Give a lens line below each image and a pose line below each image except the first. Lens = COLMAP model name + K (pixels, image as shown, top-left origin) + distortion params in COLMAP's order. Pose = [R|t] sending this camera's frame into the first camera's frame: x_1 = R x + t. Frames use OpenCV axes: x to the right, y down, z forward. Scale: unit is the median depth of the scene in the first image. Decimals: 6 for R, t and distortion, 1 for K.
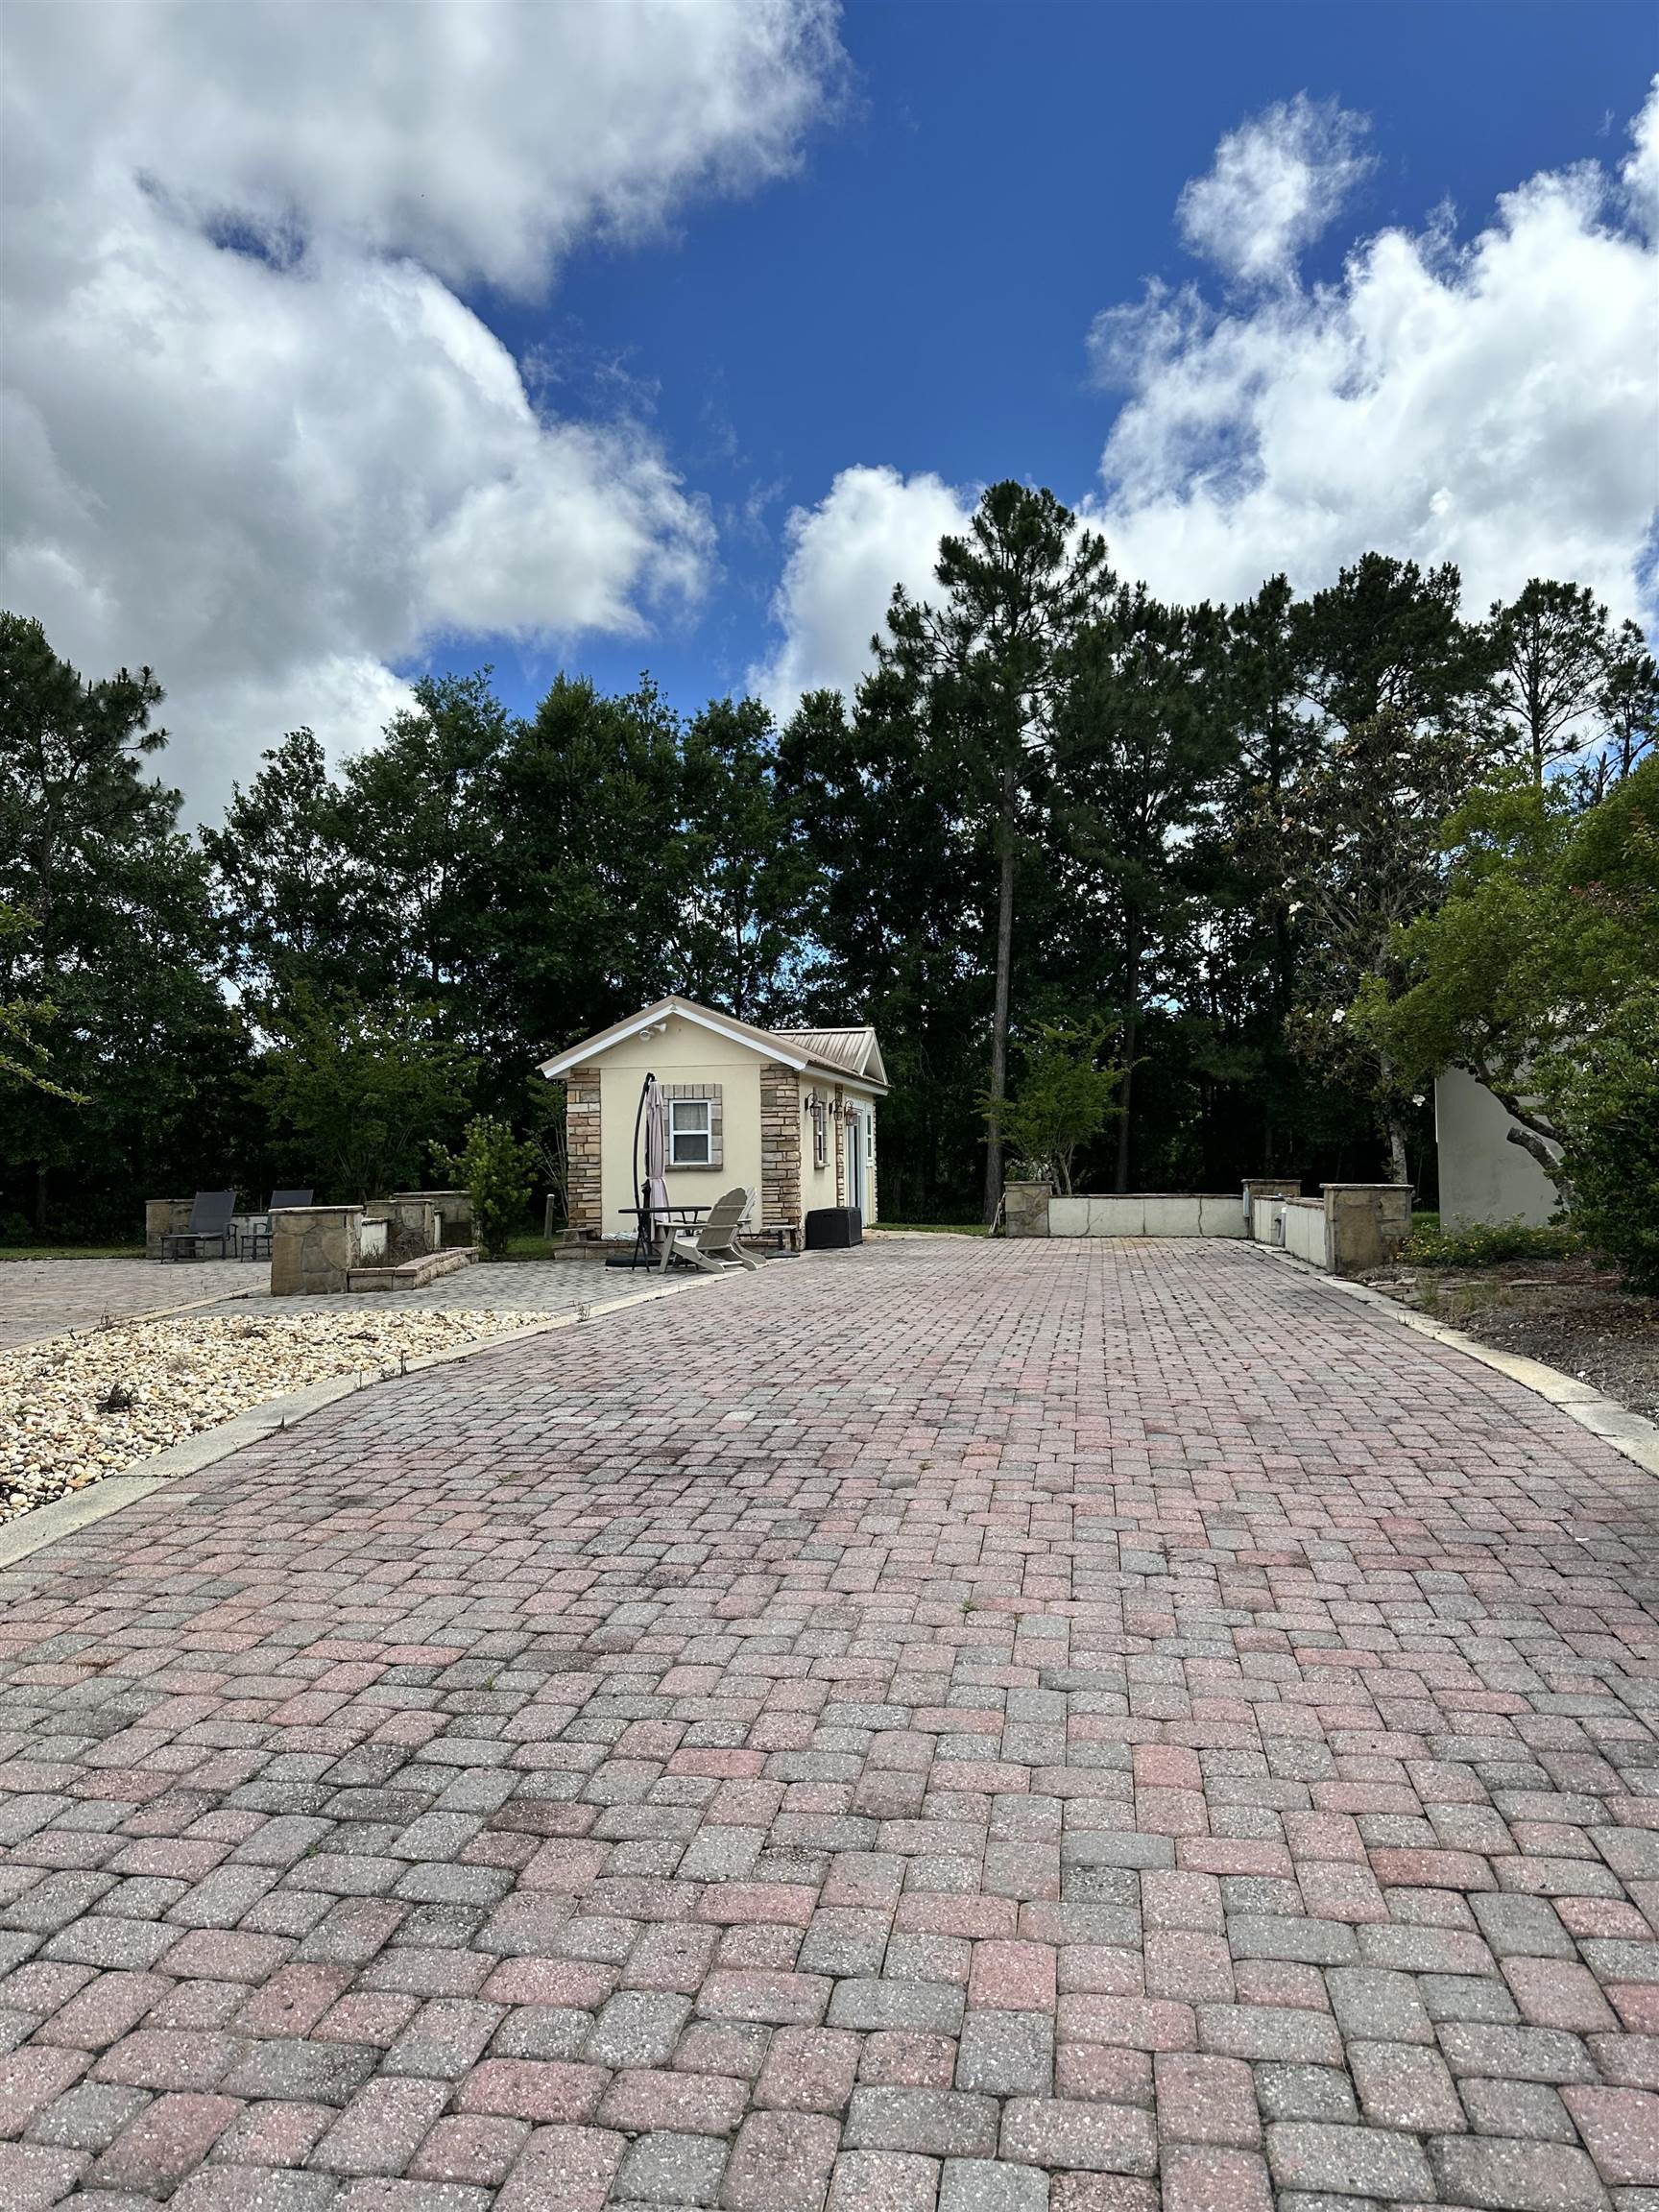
lens RADIAL K [[1561.0, 0, 794.2], [0, 1561.0, 1130.1], [0, 0, 1]] dist [0.032927, -0.036530]
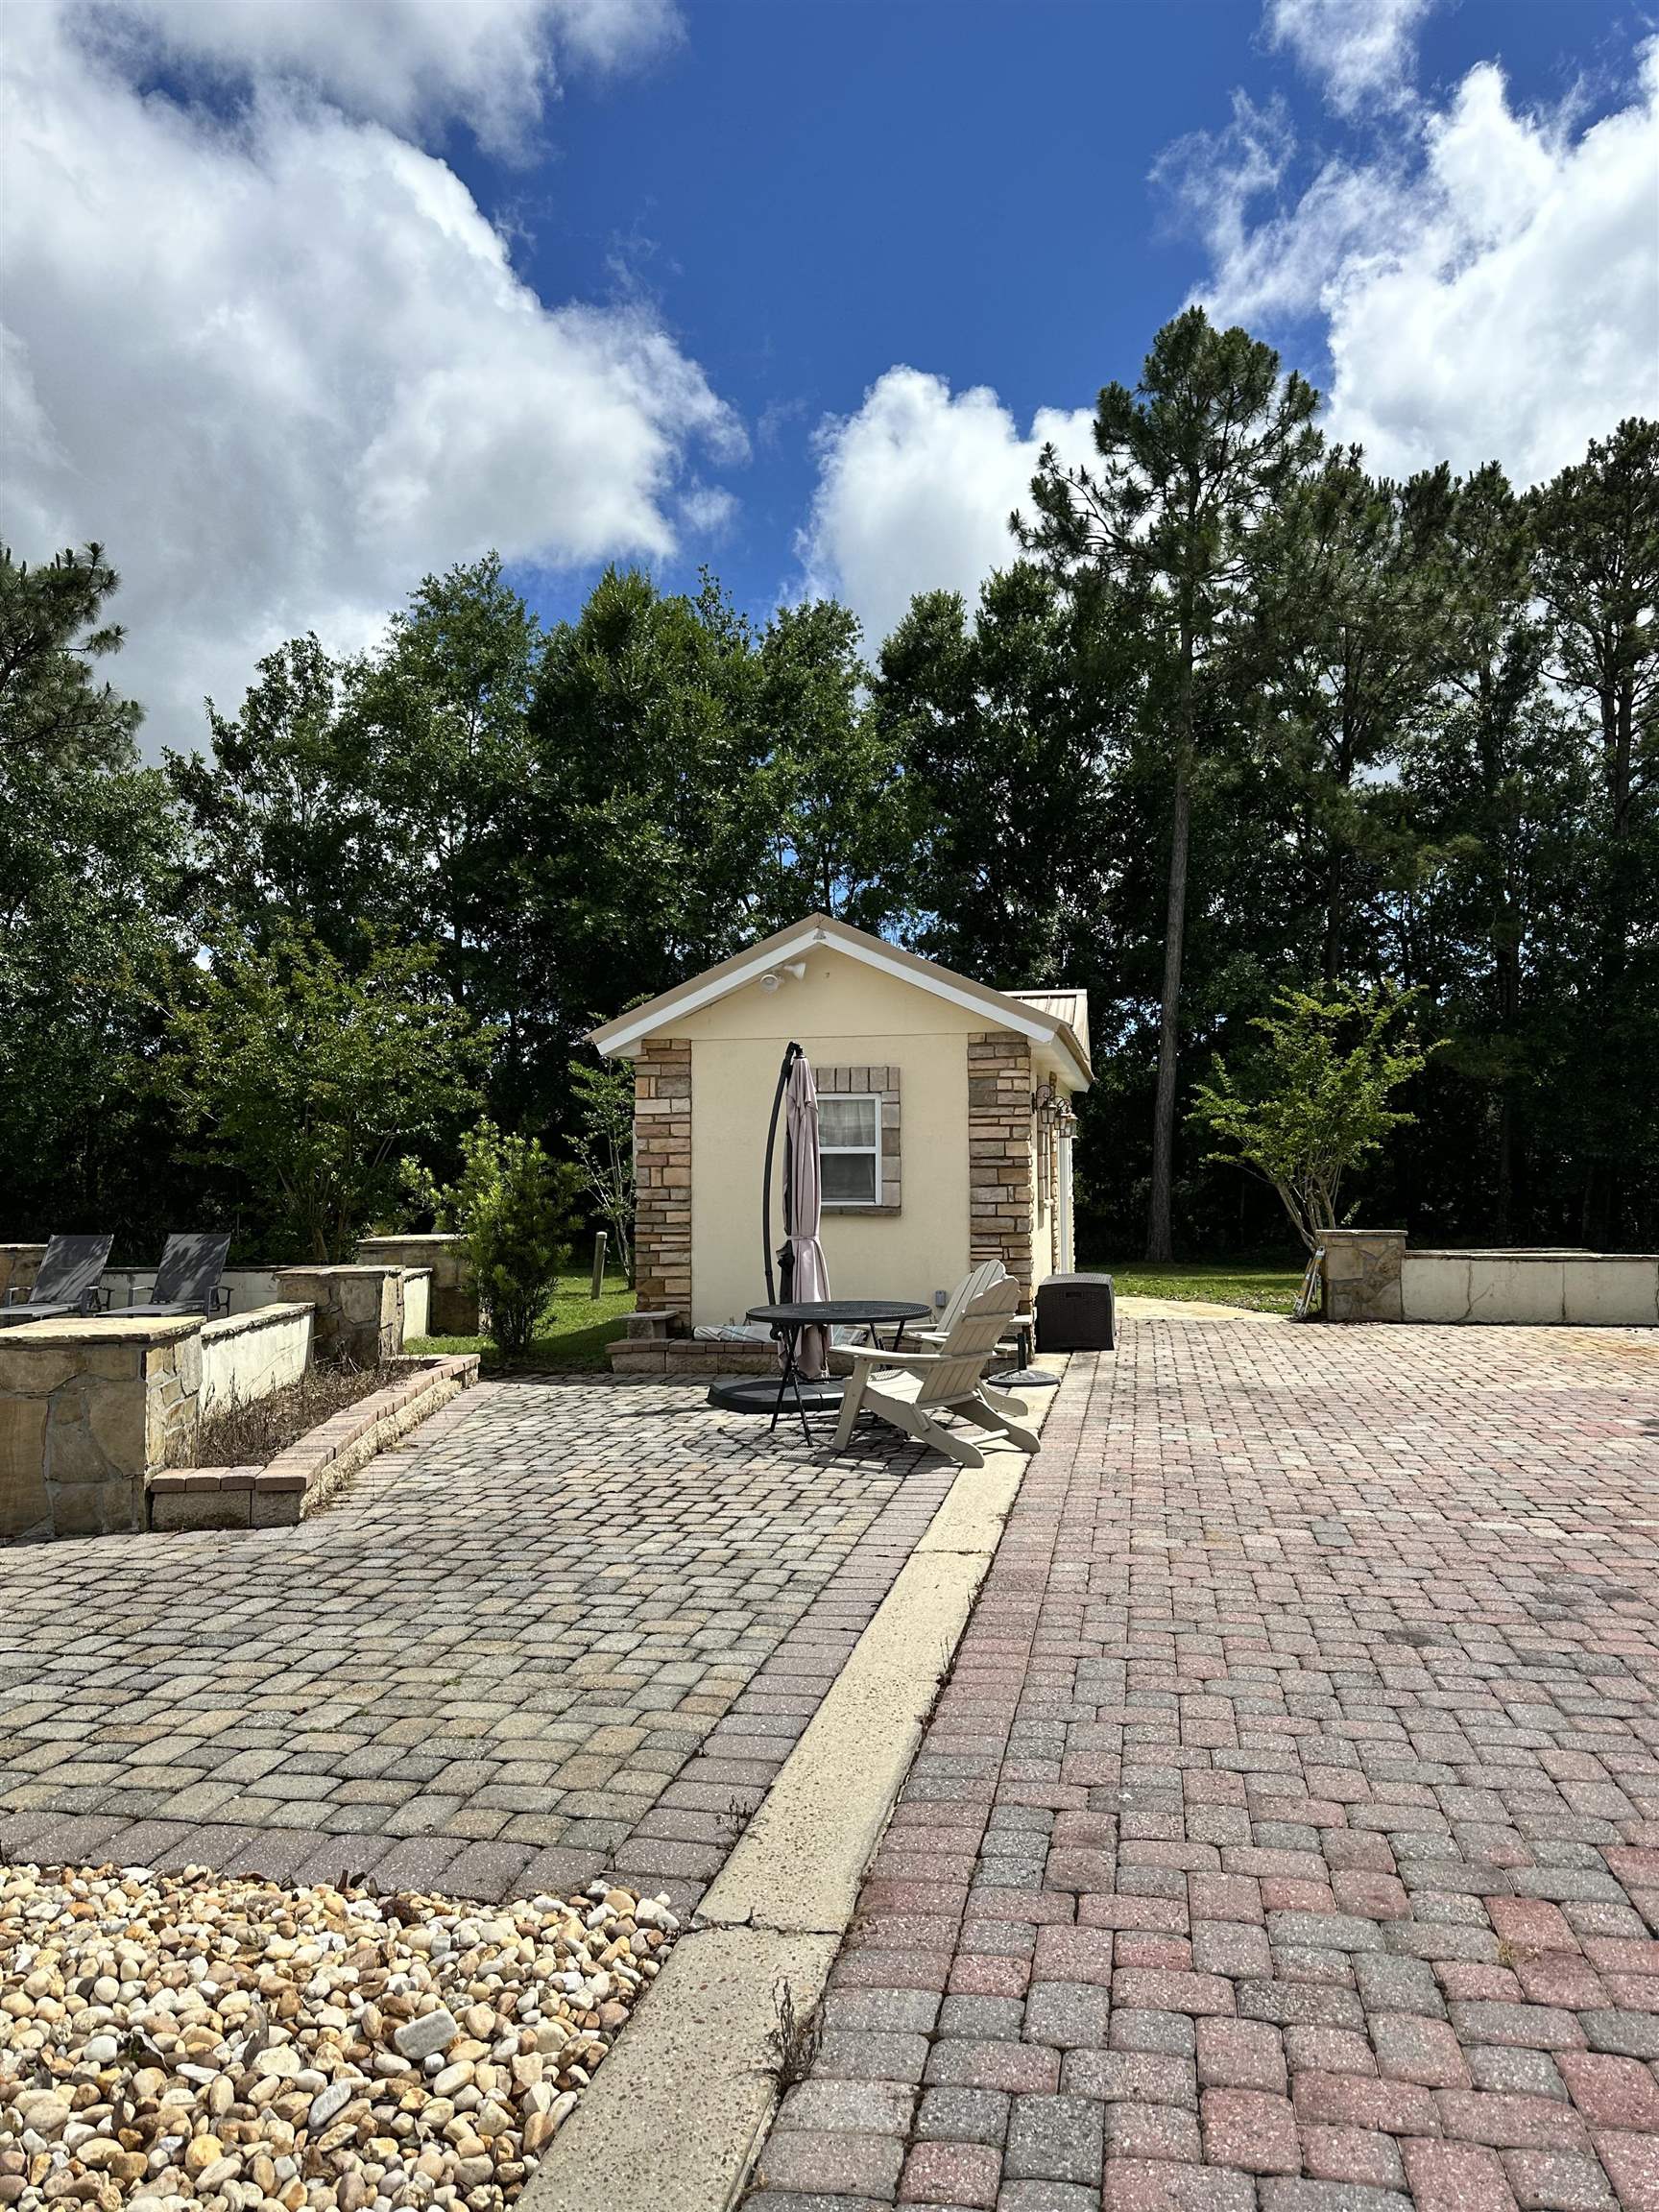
lens RADIAL K [[1561.0, 0, 809.6], [0, 1561.0, 1108.0], [0, 0, 1]] dist [0.032927, -0.036530]
pose [[0.999824, 0.009084, -0.016409, -0.036289], [-0.009308, 0.999865, -0.013577, -0.003197], [0.016284, 0.013728, 0.999773, 0.213798]]
